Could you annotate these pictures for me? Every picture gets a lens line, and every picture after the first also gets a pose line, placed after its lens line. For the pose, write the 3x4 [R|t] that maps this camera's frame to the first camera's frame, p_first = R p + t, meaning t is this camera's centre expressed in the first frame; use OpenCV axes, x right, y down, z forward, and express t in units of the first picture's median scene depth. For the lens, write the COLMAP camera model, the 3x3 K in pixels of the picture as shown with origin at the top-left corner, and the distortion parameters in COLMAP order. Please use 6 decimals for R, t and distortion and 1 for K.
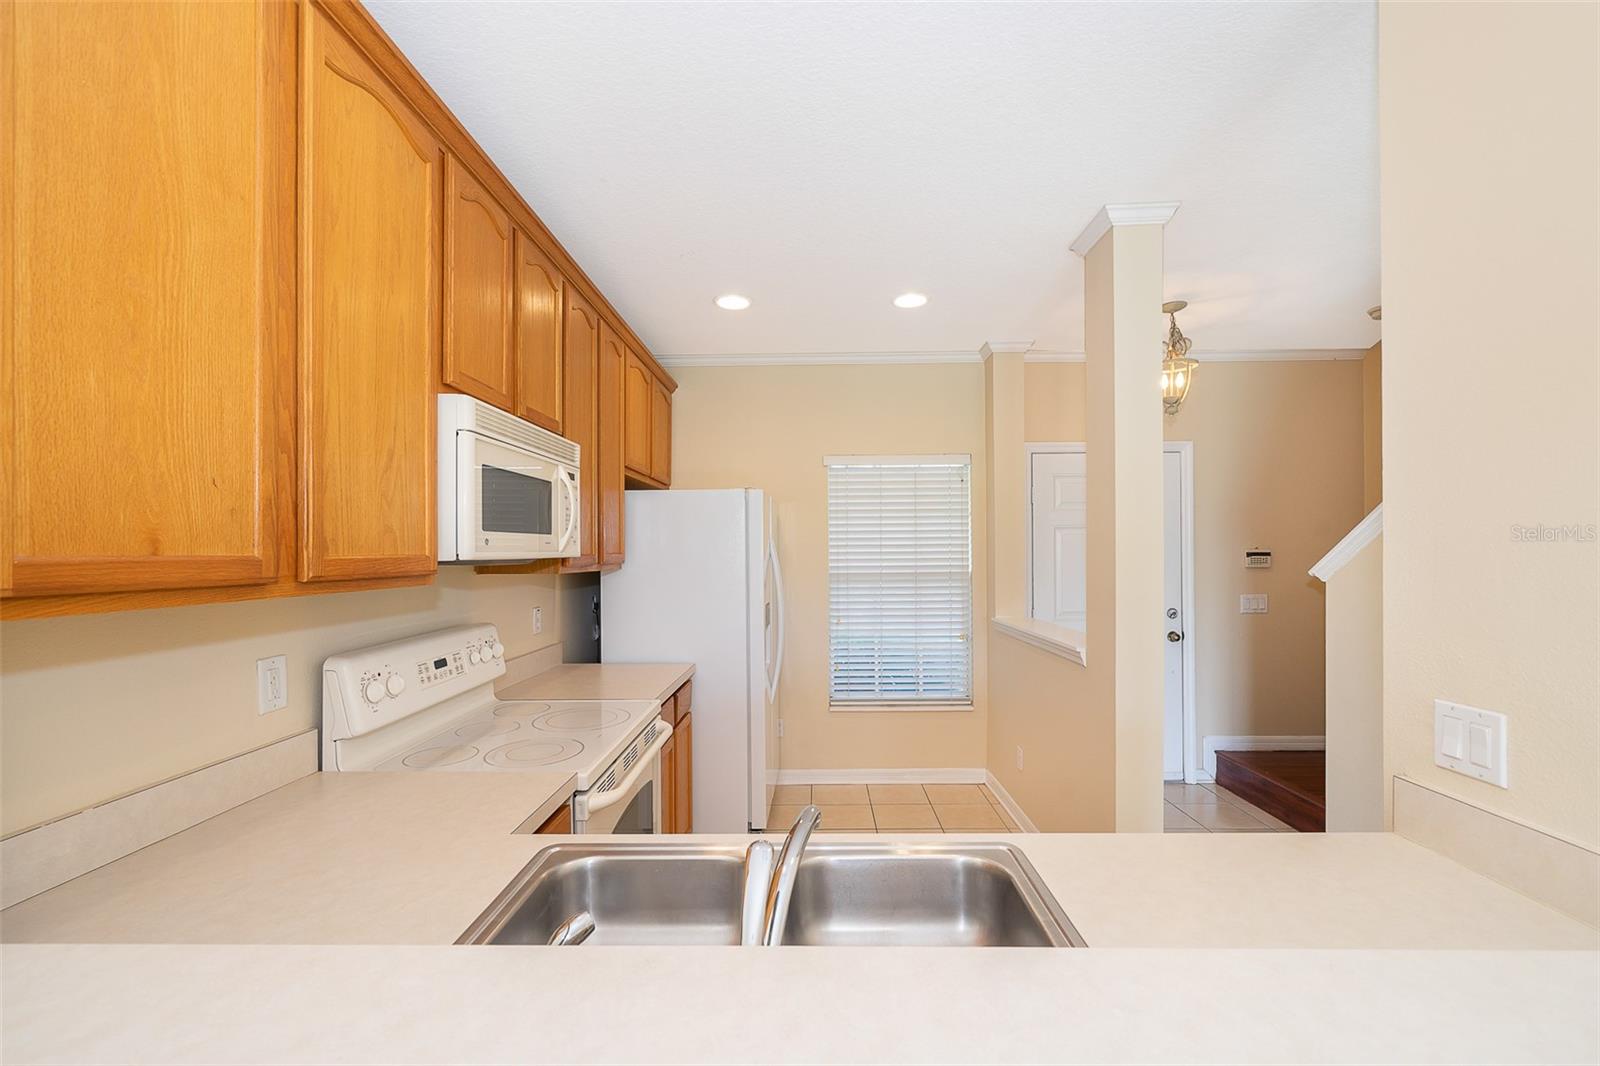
lens RADIAL K [[666.0, 0, 796.3], [0, 666.0, 548.1], [0, 0, 1]] dist [0.010821, -0.001924]
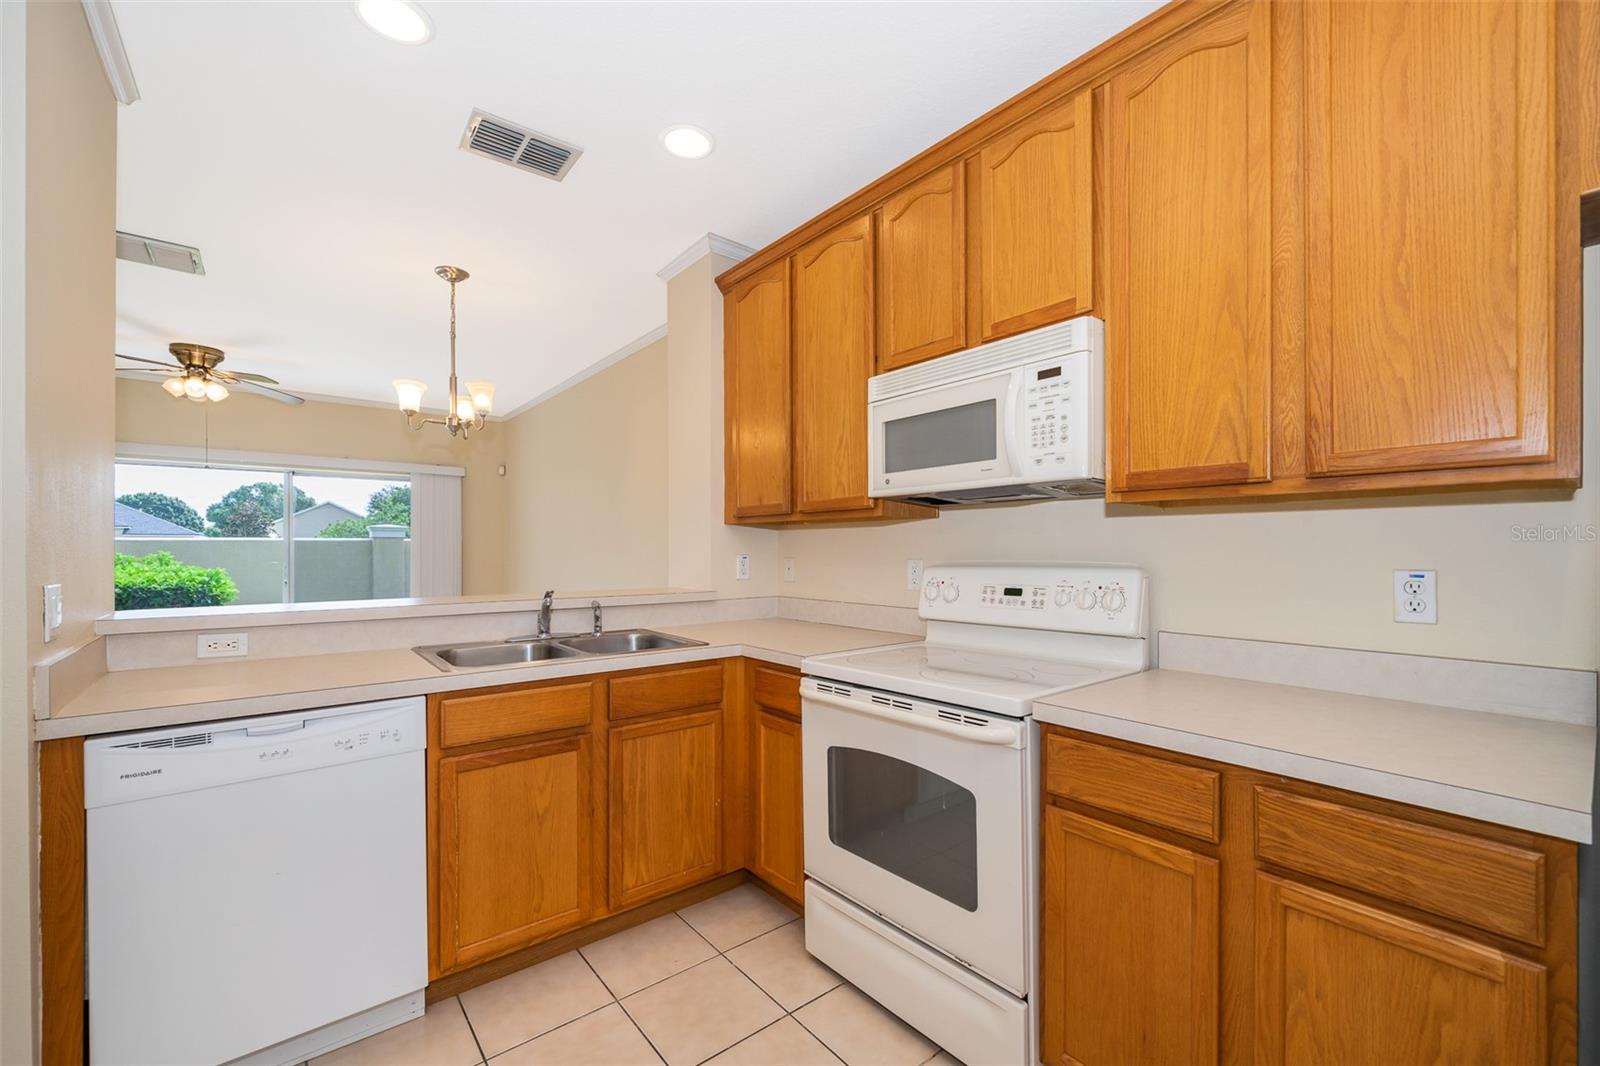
lens RADIAL K [[666.0, 0, 826.1], [0, 666.0, 548.8], [0, 0, 1]] dist [0.010821, -0.001924]
pose [[-0.732732, 0.006944, -0.680482, 0.406141], [0.007426, 0.999970, 0.002208, 0.097724], [0.680477, -0.003436, -0.732761, 1.551878]]
